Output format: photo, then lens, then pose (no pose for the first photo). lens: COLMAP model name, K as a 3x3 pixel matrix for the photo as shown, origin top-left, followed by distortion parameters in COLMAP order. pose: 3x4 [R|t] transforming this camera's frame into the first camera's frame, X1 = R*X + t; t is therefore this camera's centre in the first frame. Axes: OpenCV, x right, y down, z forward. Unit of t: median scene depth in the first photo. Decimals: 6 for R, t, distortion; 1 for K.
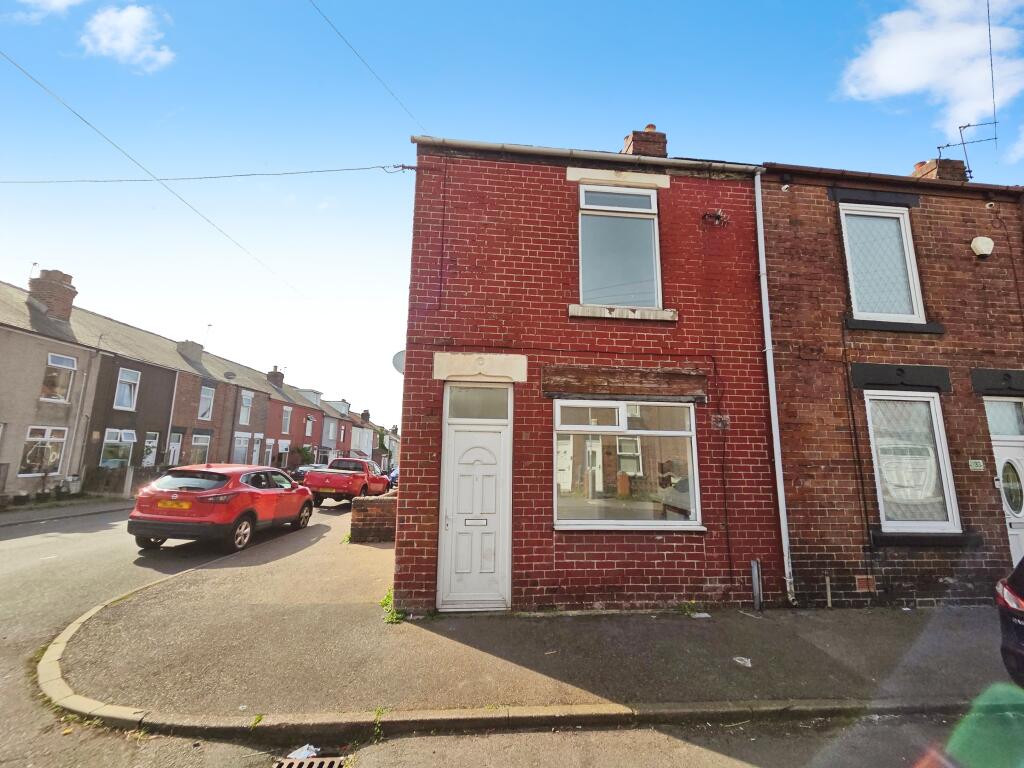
lens RADIAL K [[435.0, 0, 494.0], [0, 435.0, 331.7], [0, 0, 1]] dist [0.002554, 0.000202]
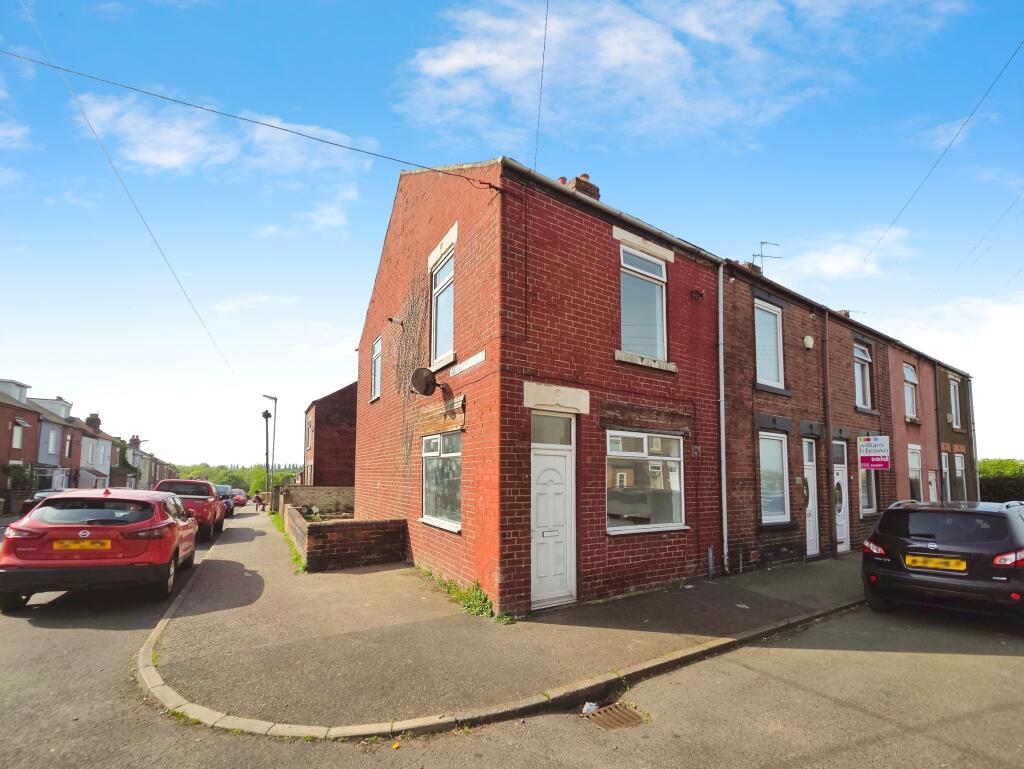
lens RADIAL K [[472.4, 0, 510.6], [0, 472.4, 386.1], [0, 0, 1]] dist [0.001582, 0.000071]
pose [[0.873765, 0.085412, 0.478790, -0.698024], [-0.129585, 0.989756, 0.059920, -0.005684], [-0.468767, -0.114400, 0.875882, 0.006287]]
